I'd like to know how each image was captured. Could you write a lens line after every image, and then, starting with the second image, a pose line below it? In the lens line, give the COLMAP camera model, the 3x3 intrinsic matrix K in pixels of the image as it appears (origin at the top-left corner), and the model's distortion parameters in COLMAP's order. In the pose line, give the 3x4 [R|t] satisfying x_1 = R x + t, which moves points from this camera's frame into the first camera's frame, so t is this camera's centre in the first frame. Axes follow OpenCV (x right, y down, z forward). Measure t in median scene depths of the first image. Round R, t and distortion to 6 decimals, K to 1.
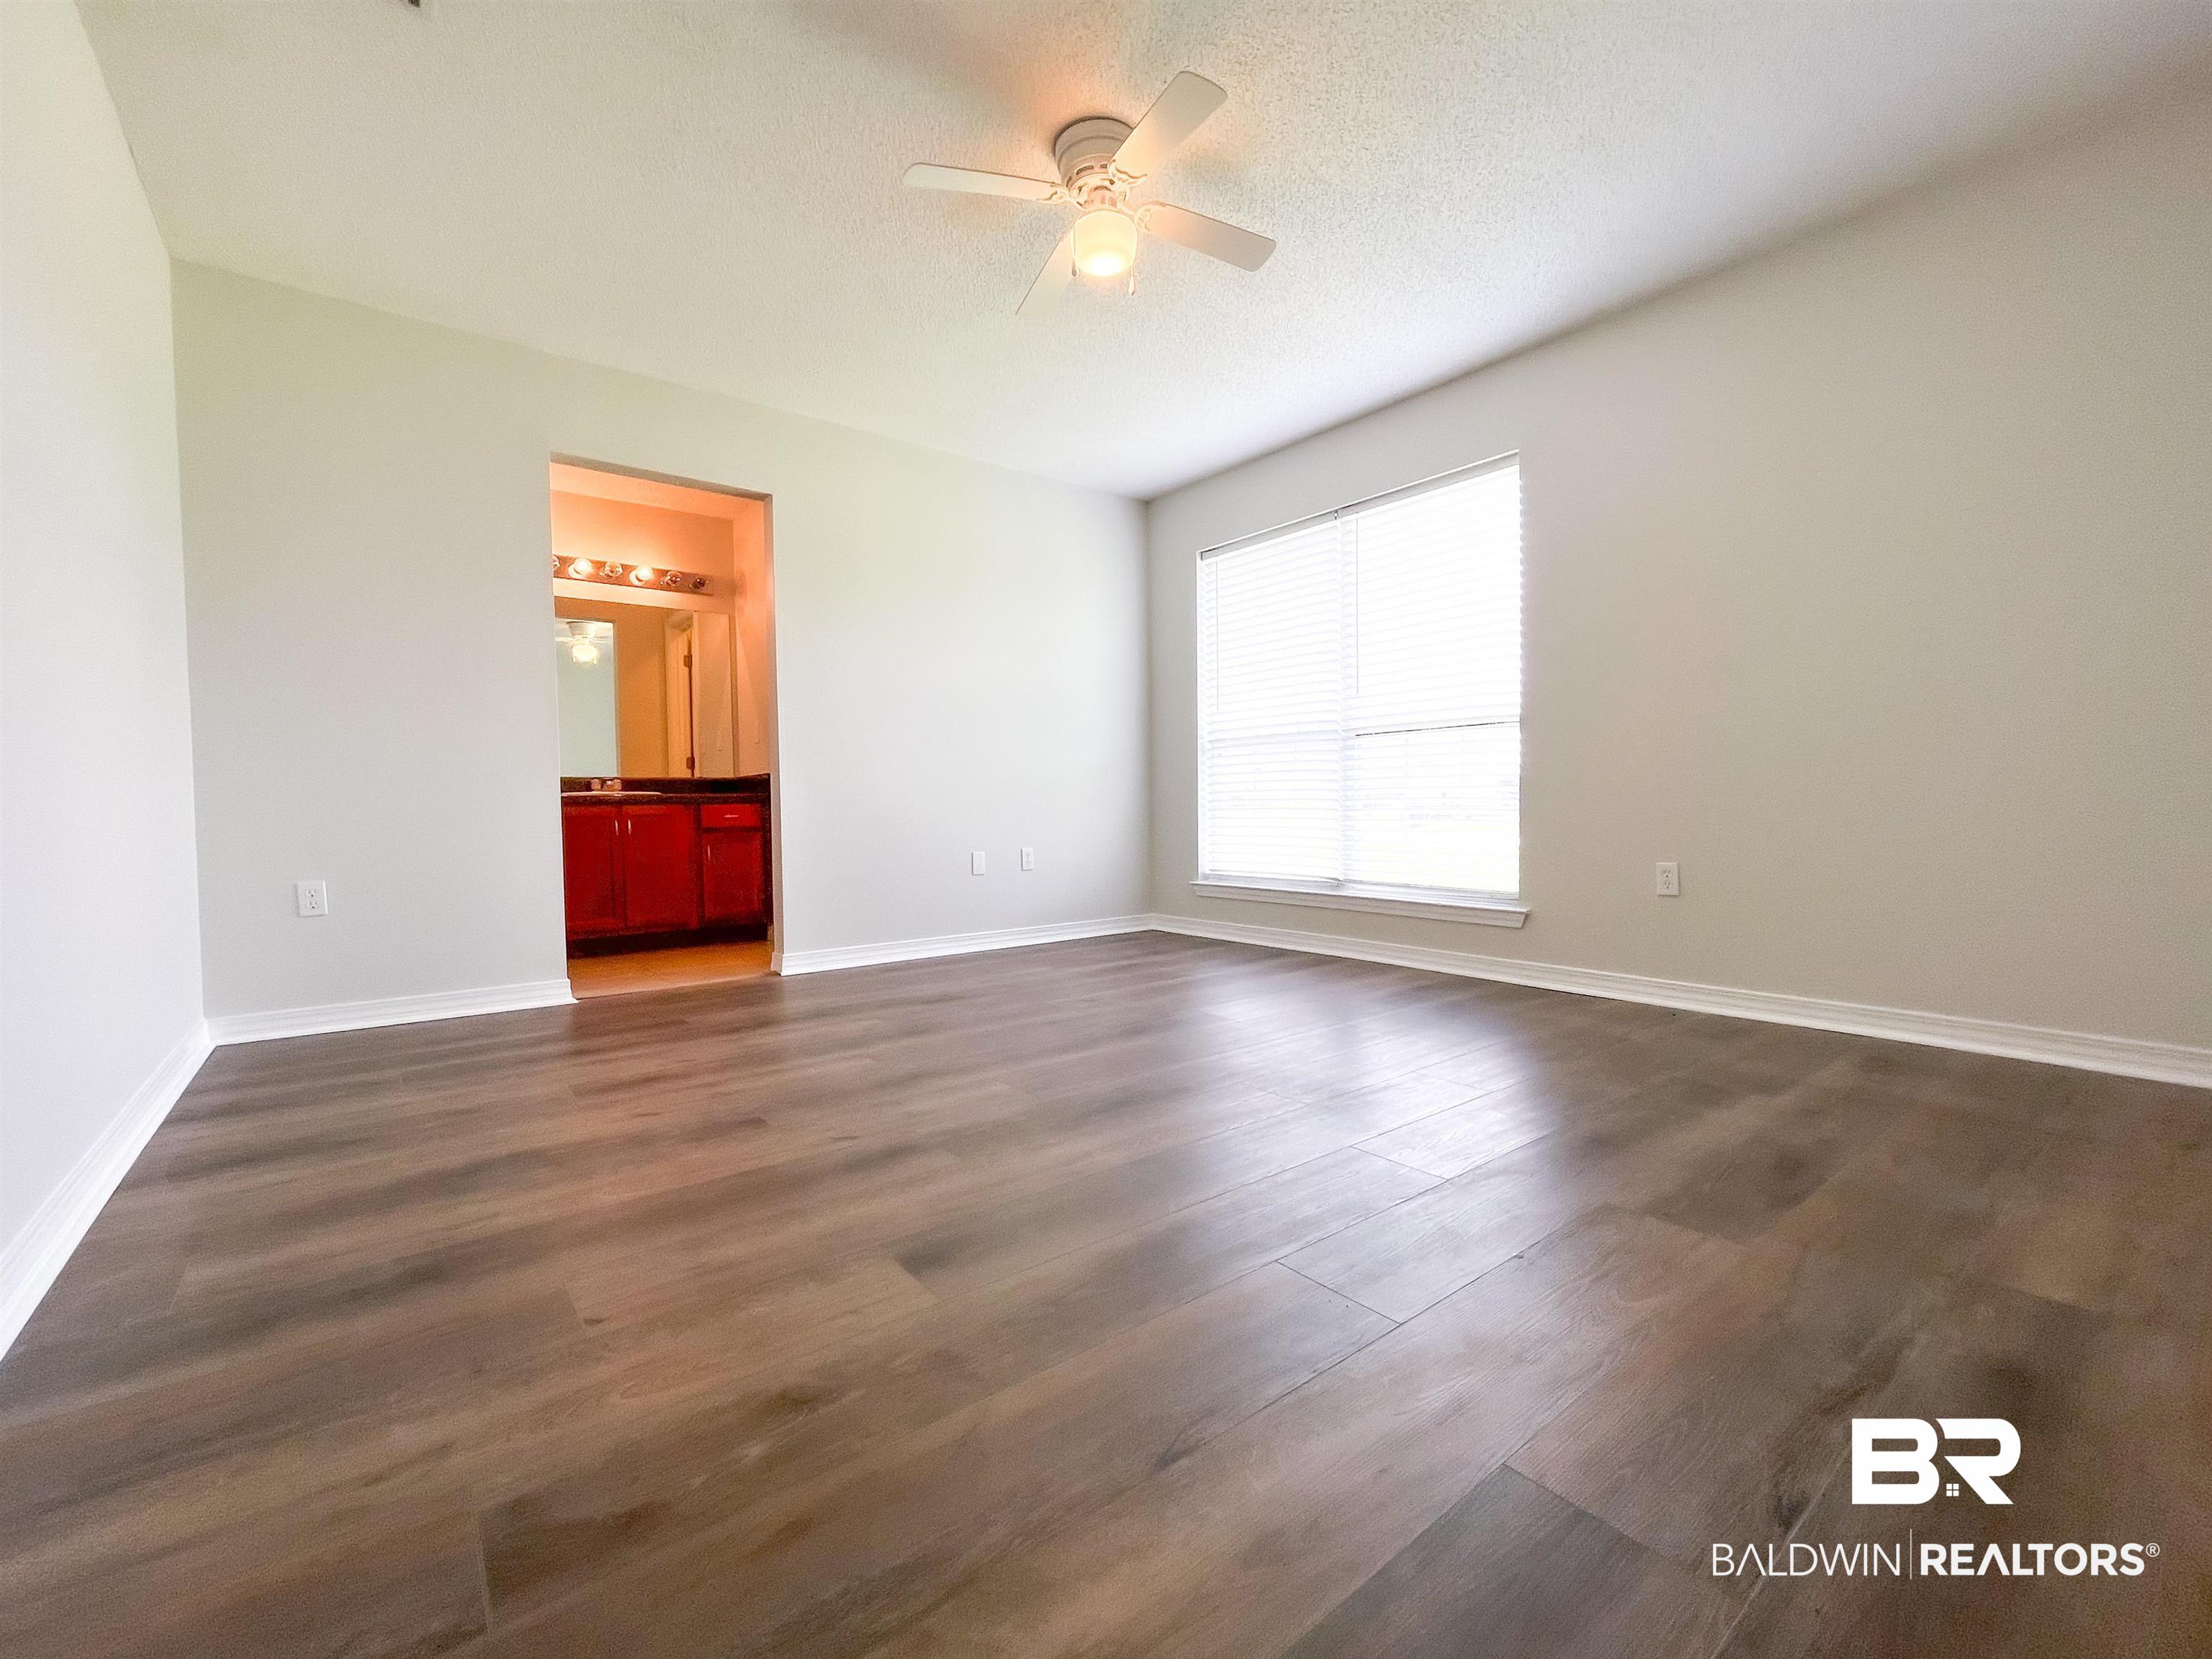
lens RADIAL K [[910.9, 0, 1106.0], [0, 910.9, 829.5], [0, 0, 1]] dist [-0.006610, 0.000180]
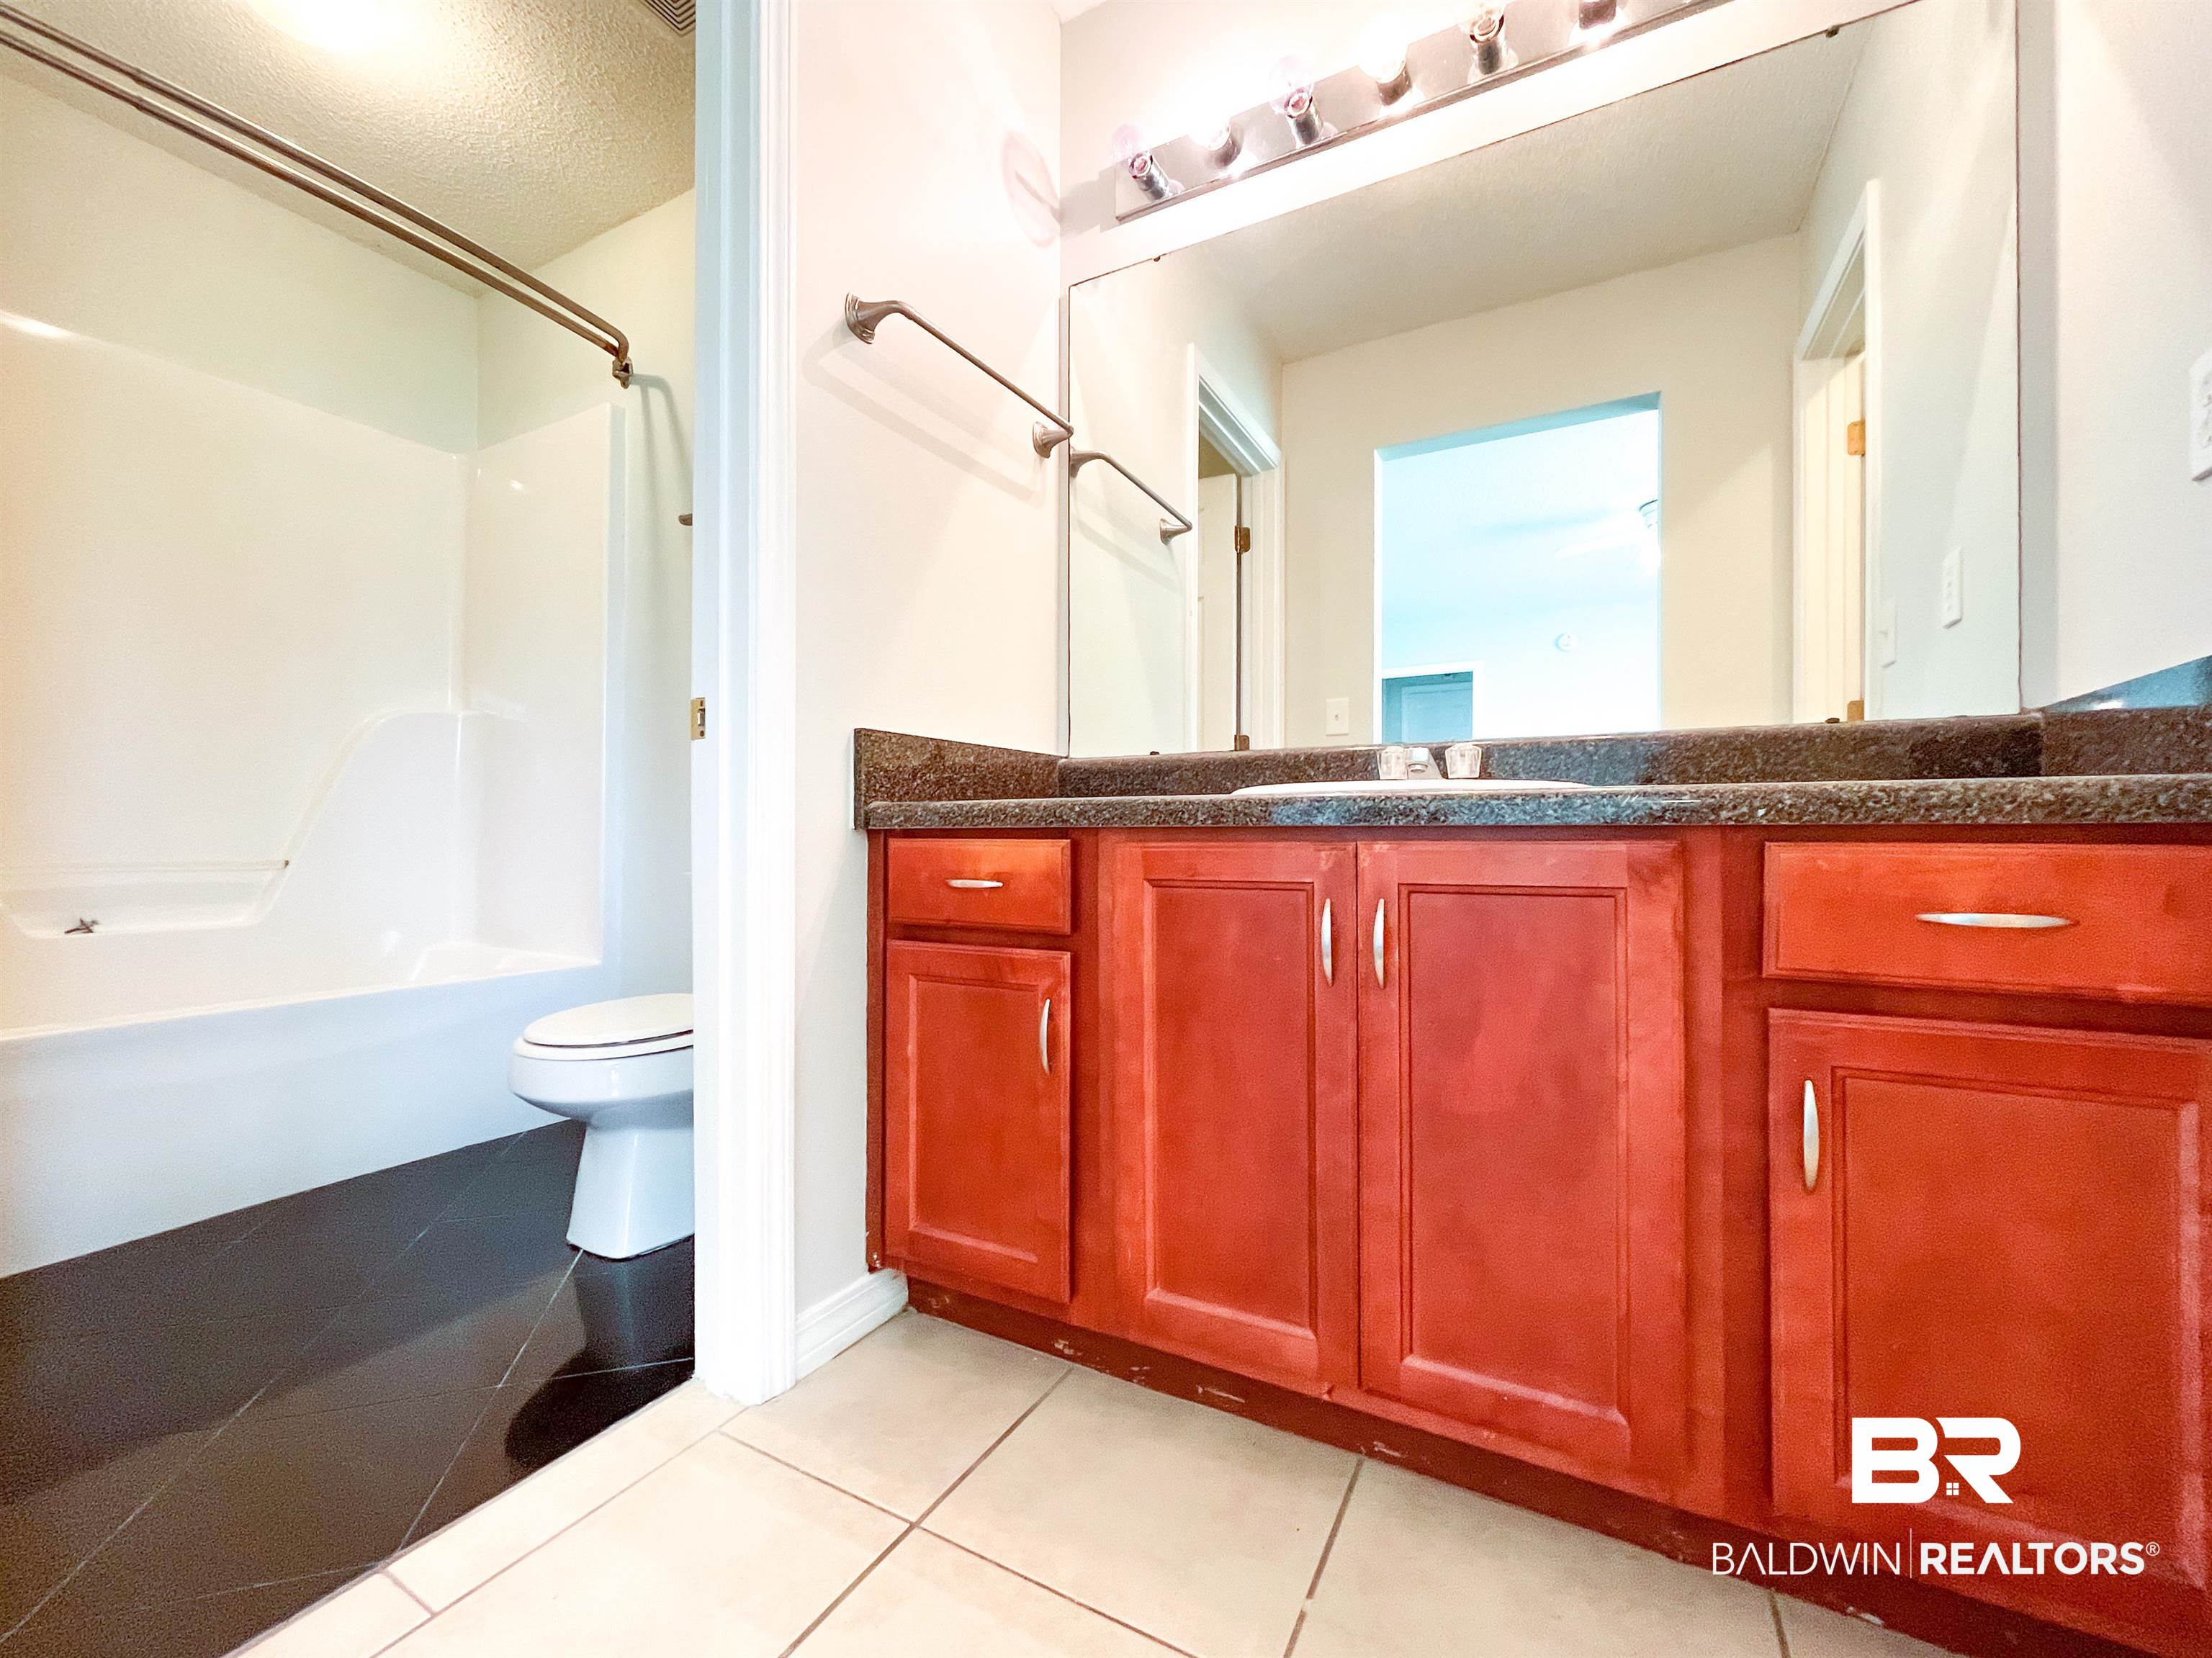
lens RADIAL K [[910.8, 0, 1106.0], [0, 910.8, 829.0], [0, 0, 1]] dist [-0.006610, 0.000180]
pose [[0.392425, 0.014515, -0.919670, -0.333369], [-0.028943, 0.999575, 0.003426, -0.026630], [0.919329, 0.025273, 0.392678, 0.811689]]
